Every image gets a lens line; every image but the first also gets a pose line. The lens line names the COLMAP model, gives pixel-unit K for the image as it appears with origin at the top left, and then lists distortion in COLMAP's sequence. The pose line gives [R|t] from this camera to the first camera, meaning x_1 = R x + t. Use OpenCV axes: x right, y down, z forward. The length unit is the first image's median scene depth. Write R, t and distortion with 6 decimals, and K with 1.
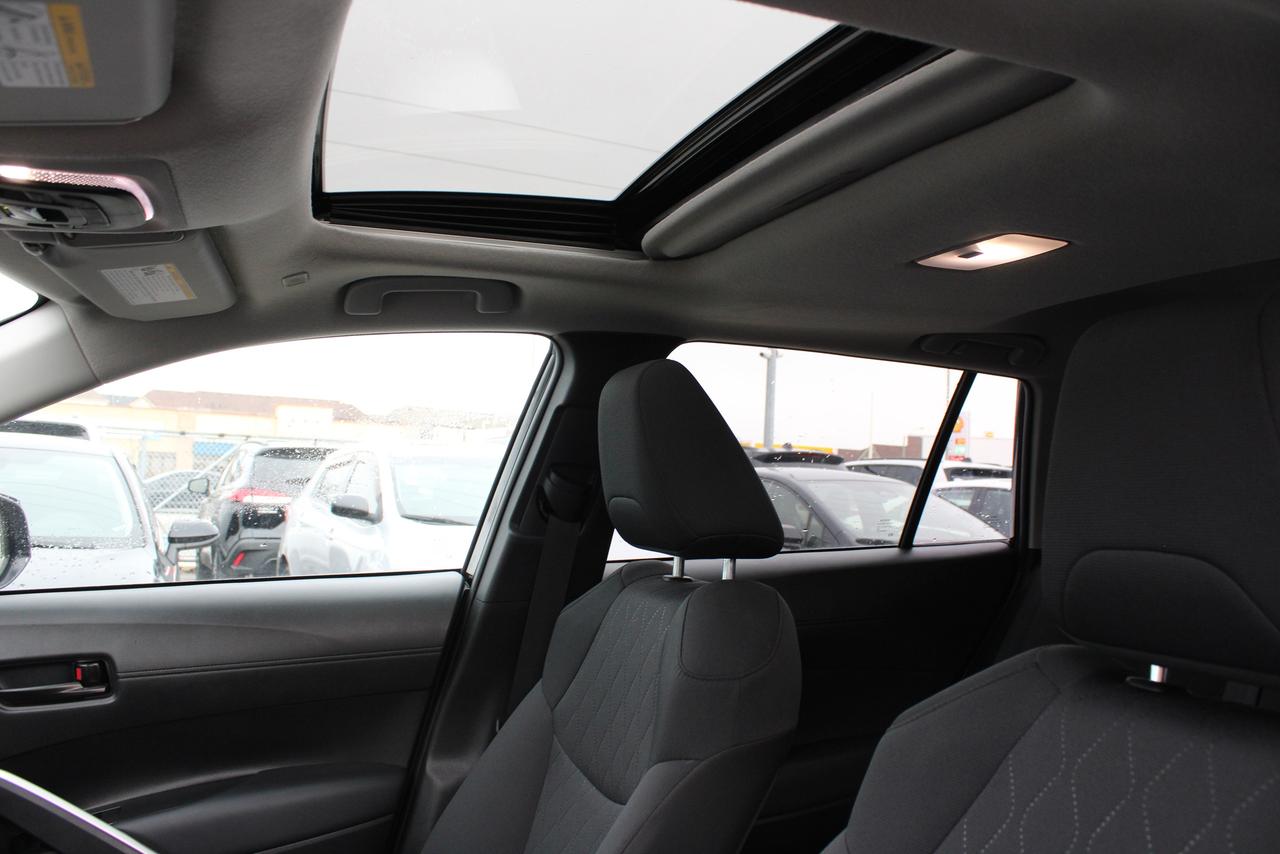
lens RADIAL K [[1062.0, 0, 640.0], [0, 1062.0, 427.0], [0, 0, 1]] dist [-0.167476, 0.136674]
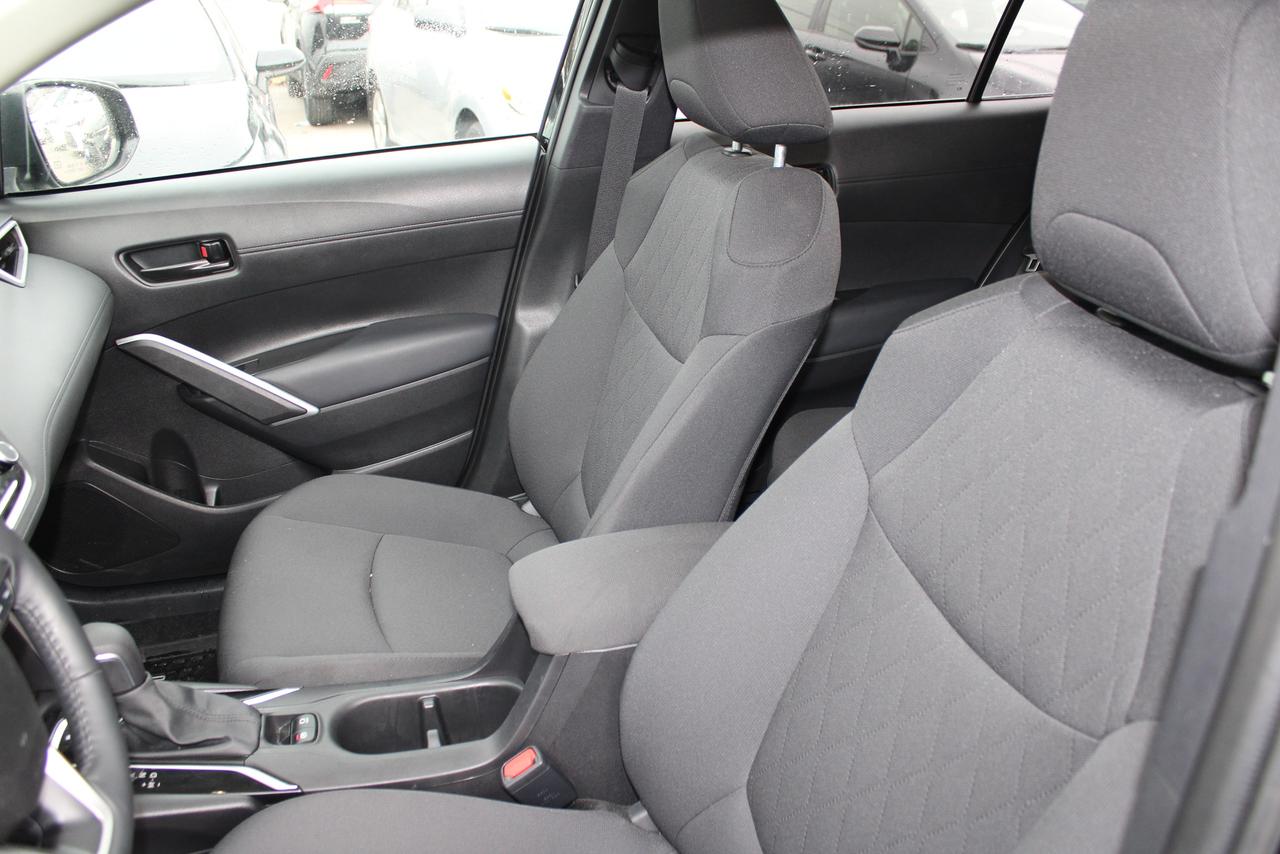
lens RADIAL K [[1062.0, 0, 640.0], [0, 1062.0, 427.0], [0, 0, 1]] dist [-0.167476, 0.136674]
pose [[0.995960, 0.011831, -0.089020, 0.032035], [0.029922, 0.890923, 0.453167, -0.081363], [0.084671, -0.453999, 0.886970, -0.059384]]
